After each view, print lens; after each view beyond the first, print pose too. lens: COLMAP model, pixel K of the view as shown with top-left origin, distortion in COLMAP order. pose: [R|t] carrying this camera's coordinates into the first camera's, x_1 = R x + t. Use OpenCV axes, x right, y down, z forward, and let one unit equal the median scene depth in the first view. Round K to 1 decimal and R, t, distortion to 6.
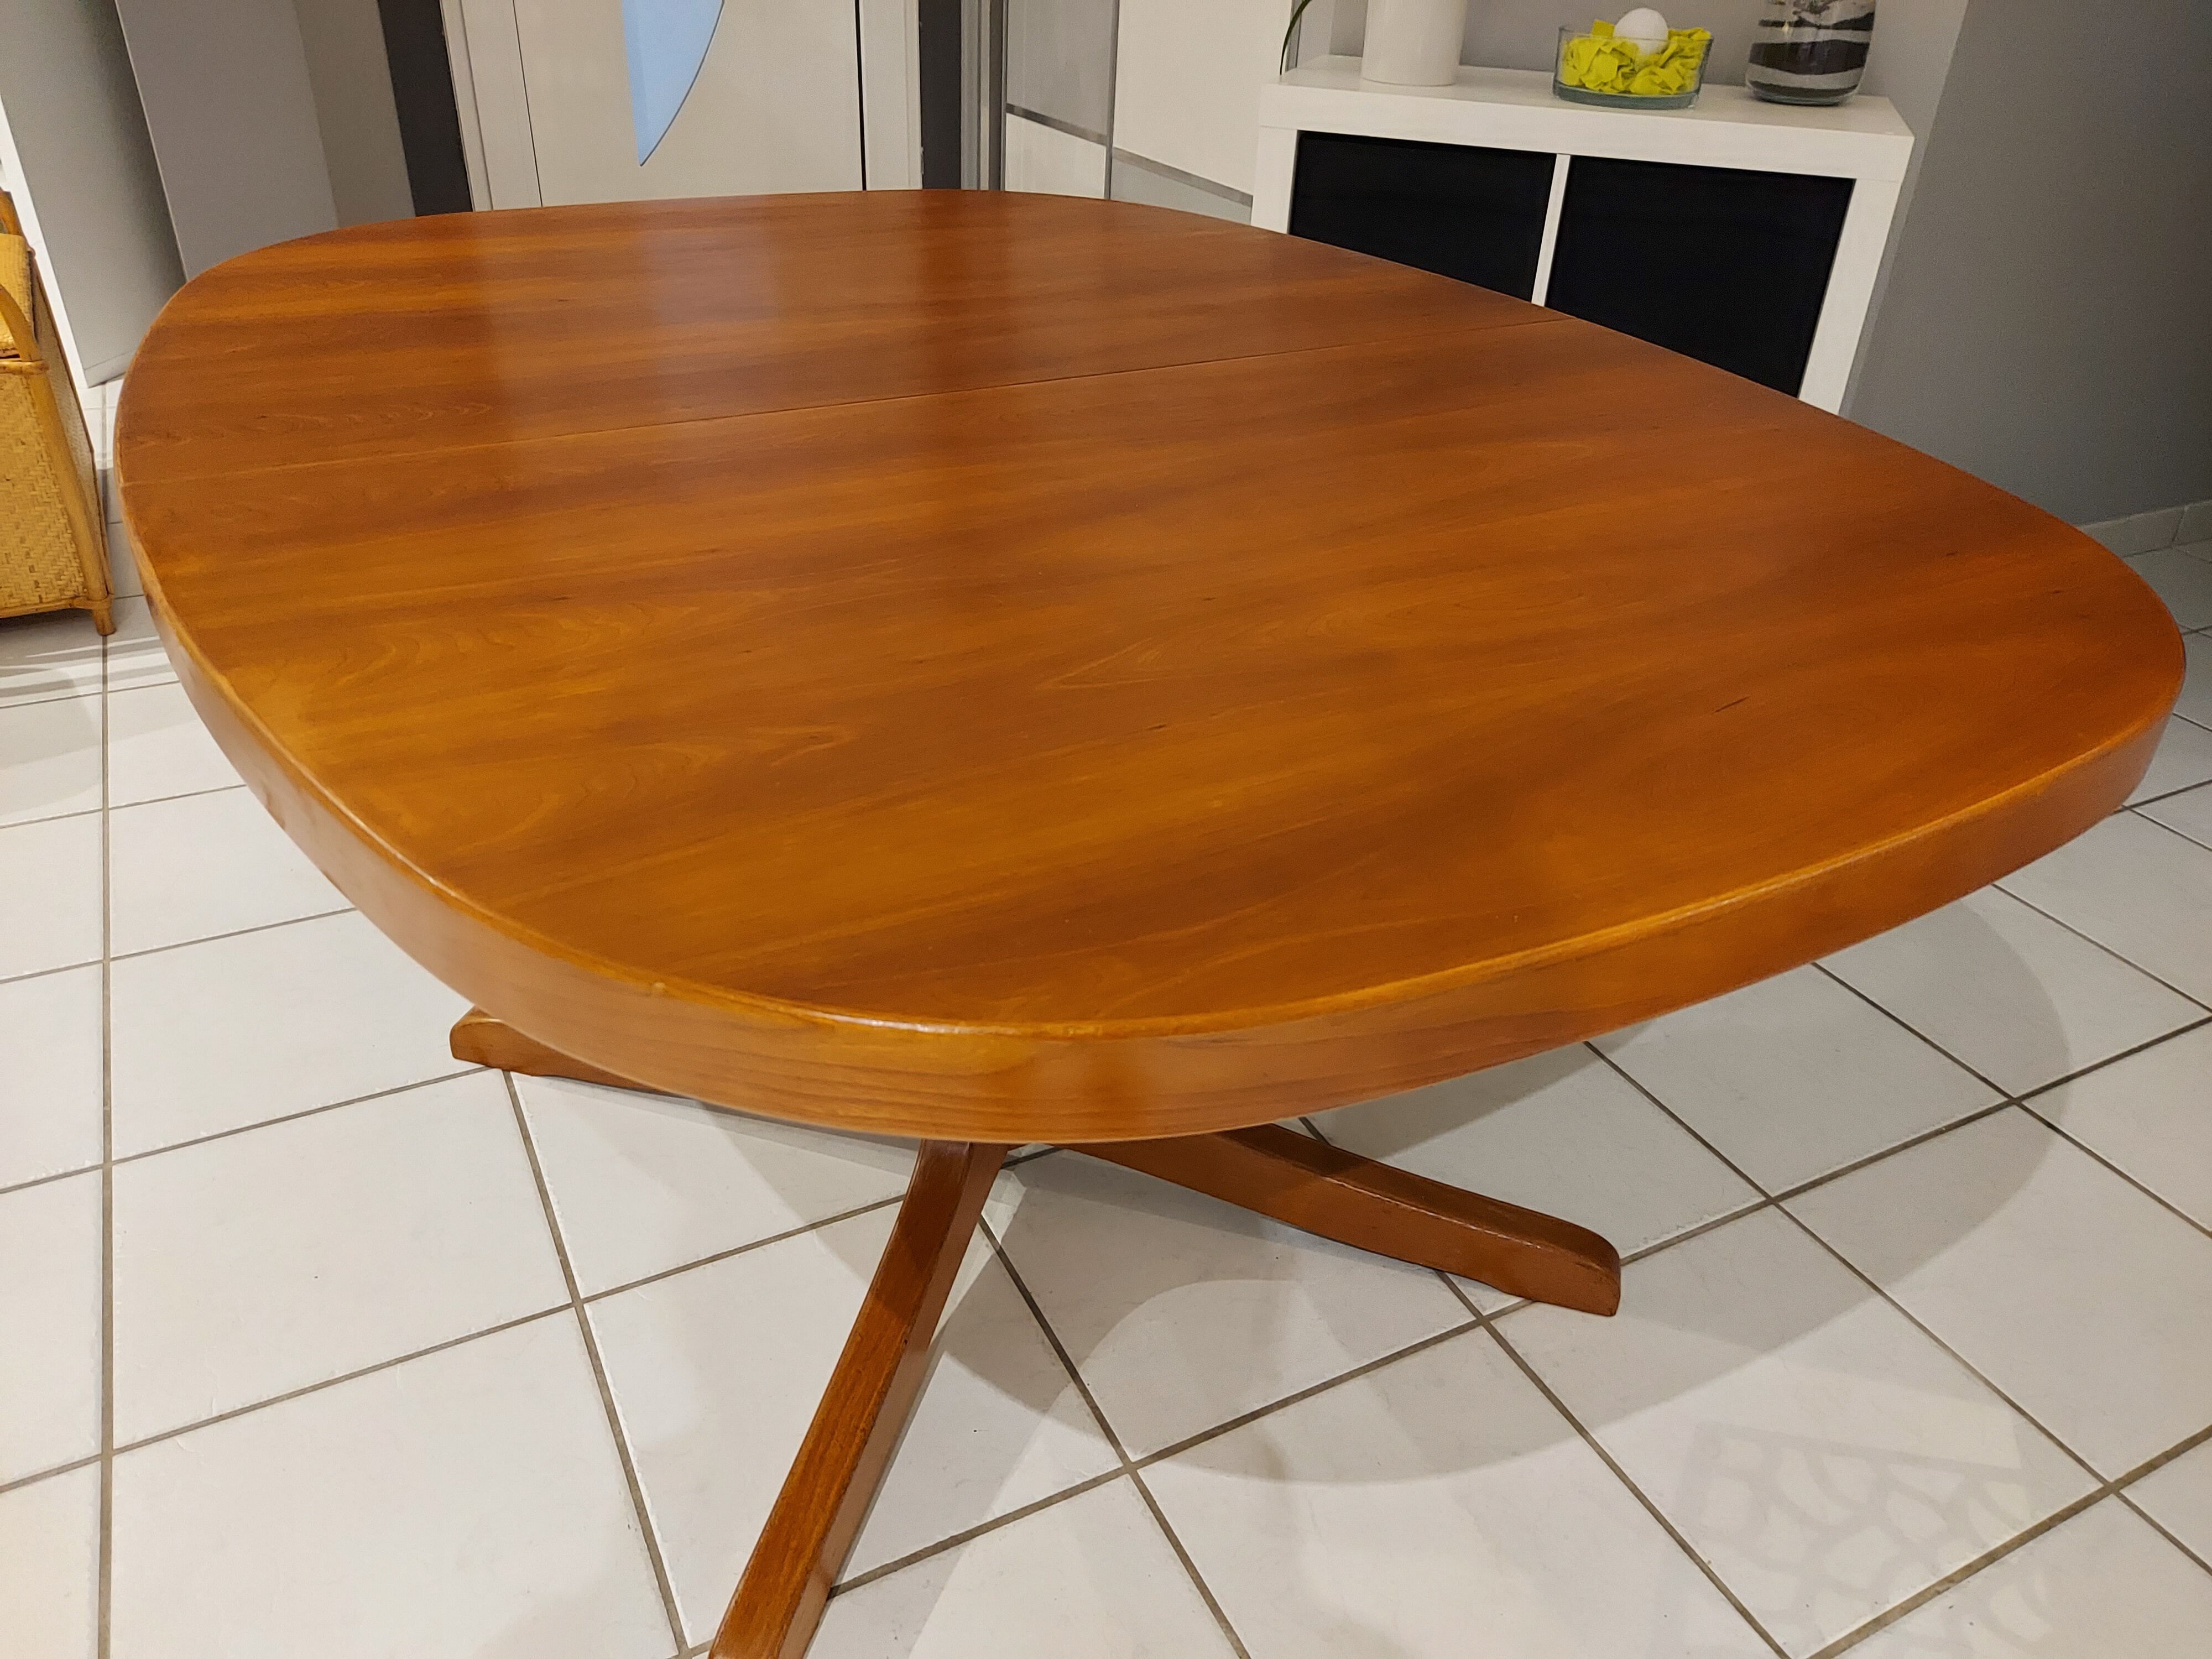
lens RADIAL K [[1626.2, 0, 1115.6], [0, 1626.2, 824.2], [0, 0, 1]] dist [0.046217, -0.038646]
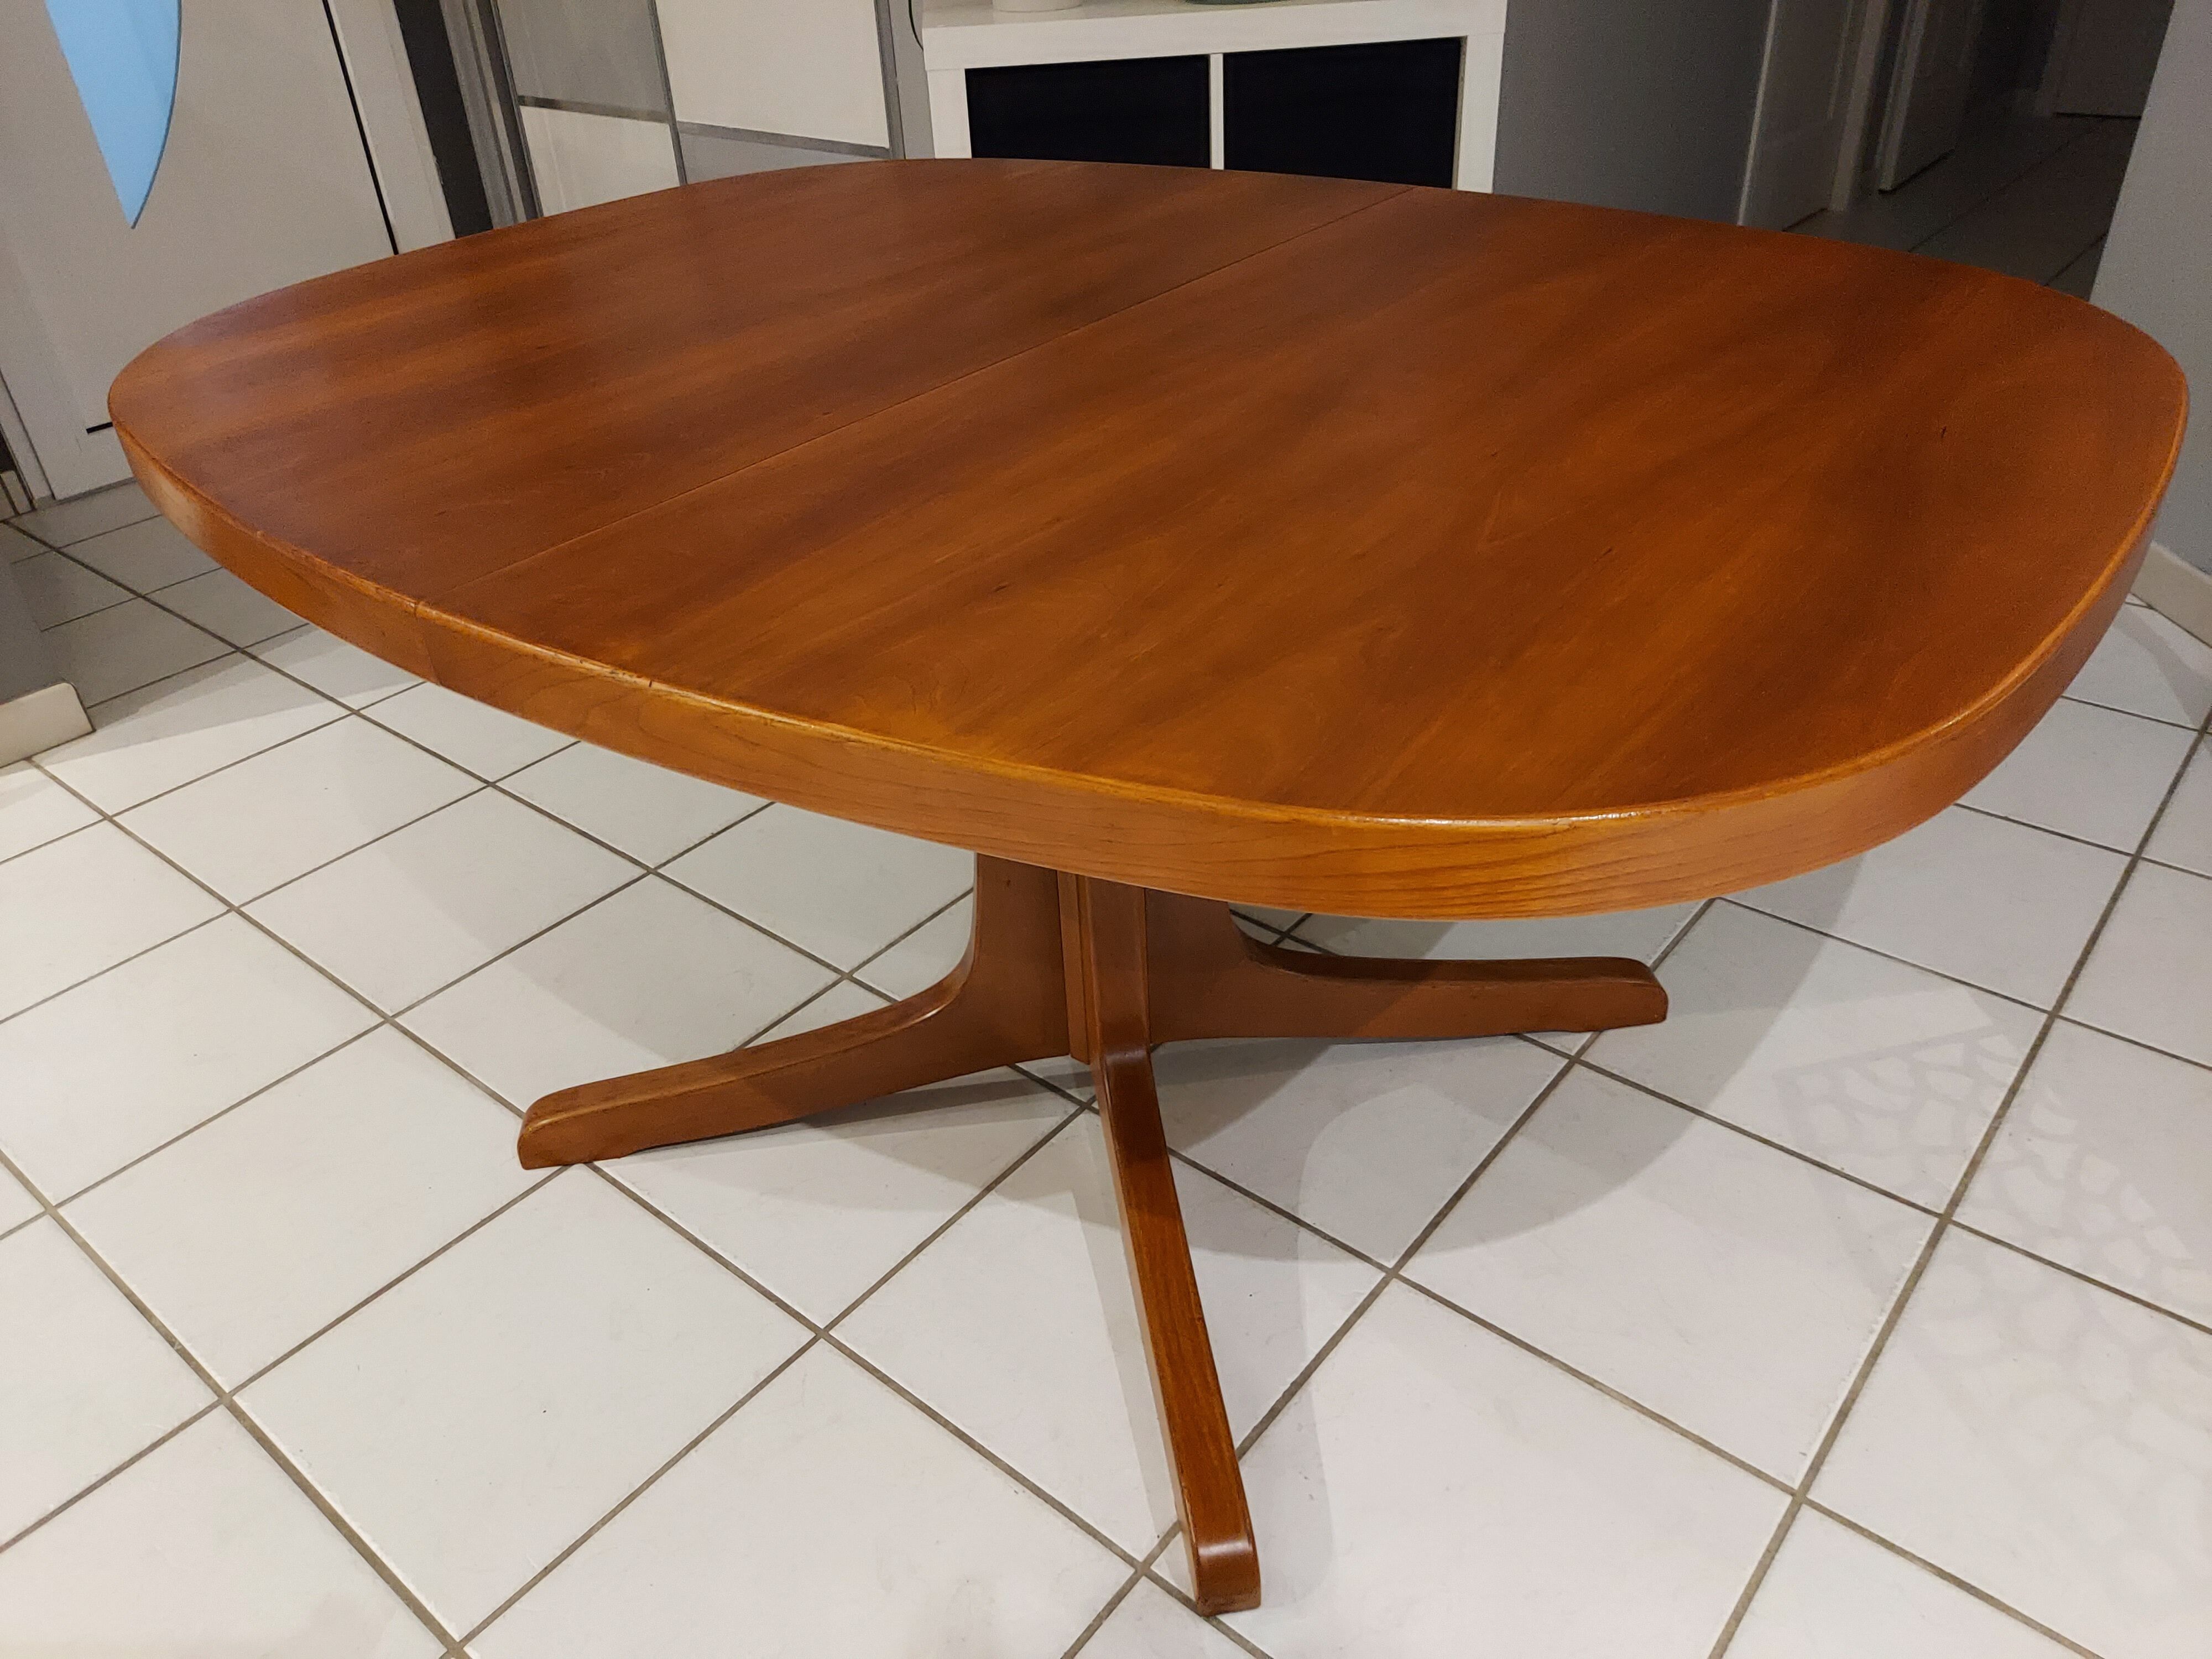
lens RADIAL K [[1626.2, 0, 1113.5], [0, 1626.2, 819.1], [0, 0, 1]] dist [0.046217, -0.038646]
pose [[0.916827, -0.282732, 0.281940, -0.386677], [0.274334, 0.959105, 0.069707, -0.031157], [-0.290118, 0.013436, 0.956896, -0.009453]]
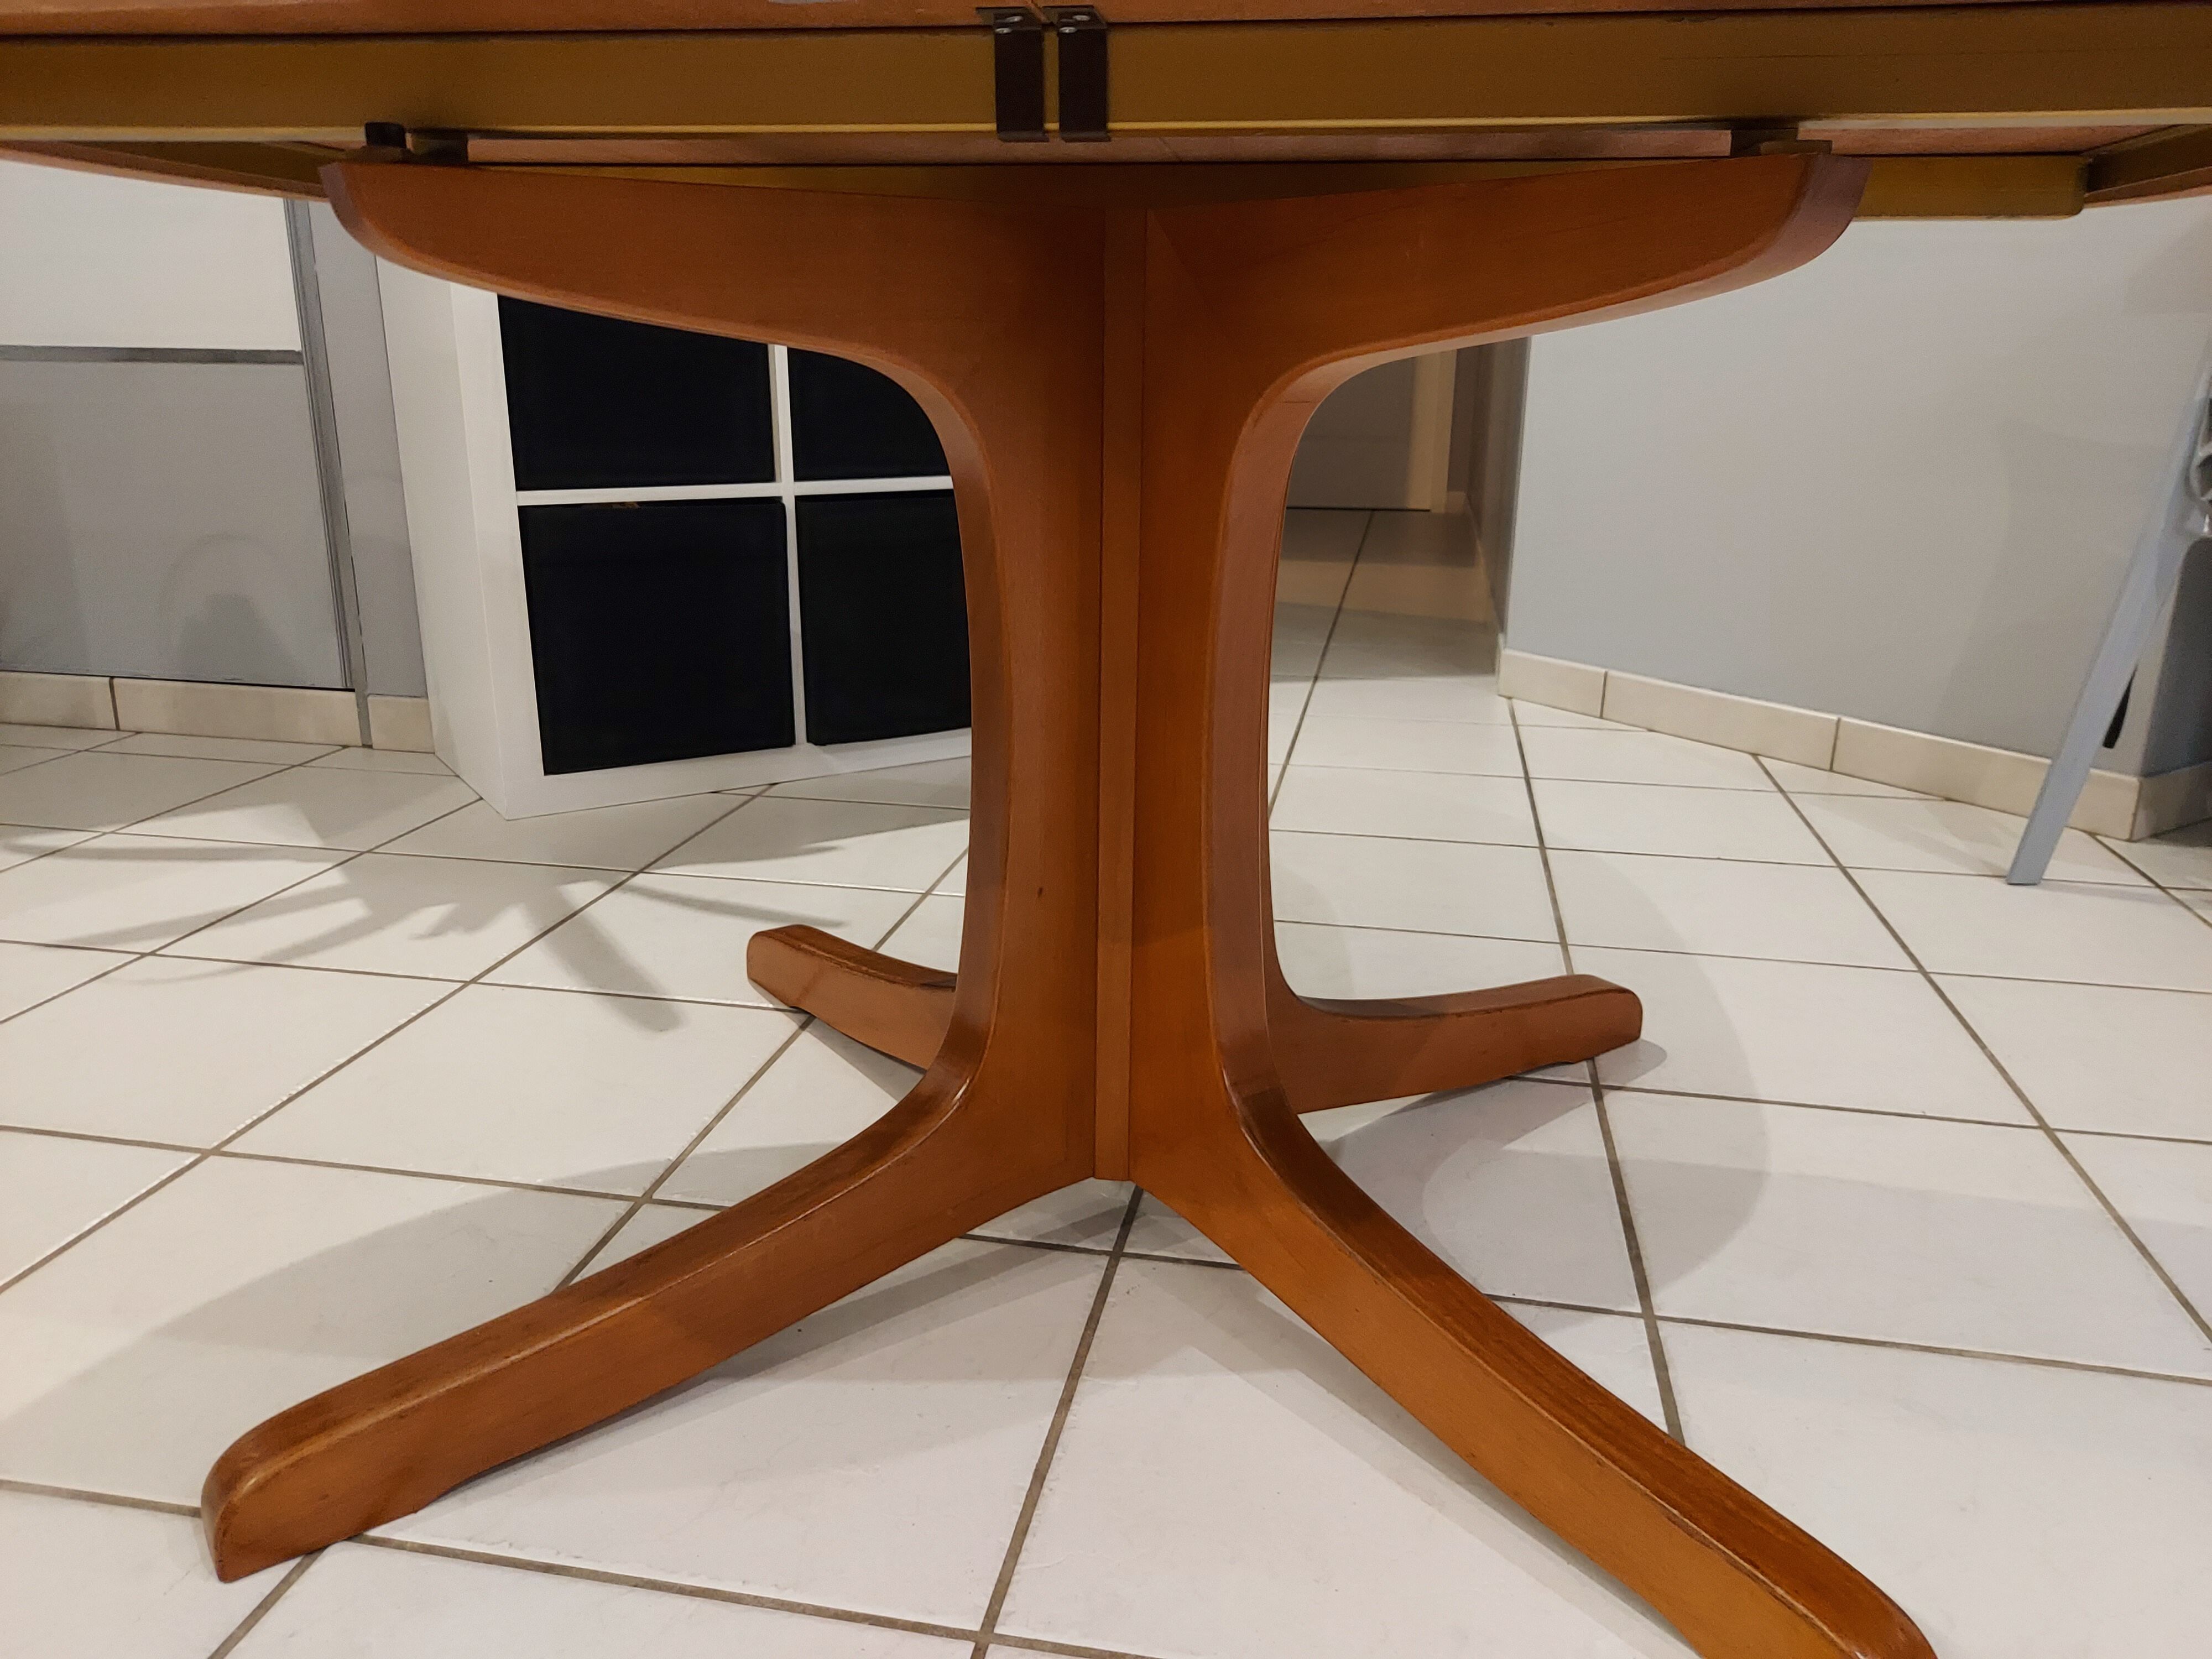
lens RADIAL K [[1626.2, 0, 1107.2], [0, 1626.2, 810.8], [0, 0, 1]] dist [0.046217, -0.038646]
pose [[0.621544, -0.252315, 0.741633, -0.701703], [0.418556, 0.907213, -0.042134, 0.082263], [-0.662188, 0.336603, 0.669481, 0.538686]]
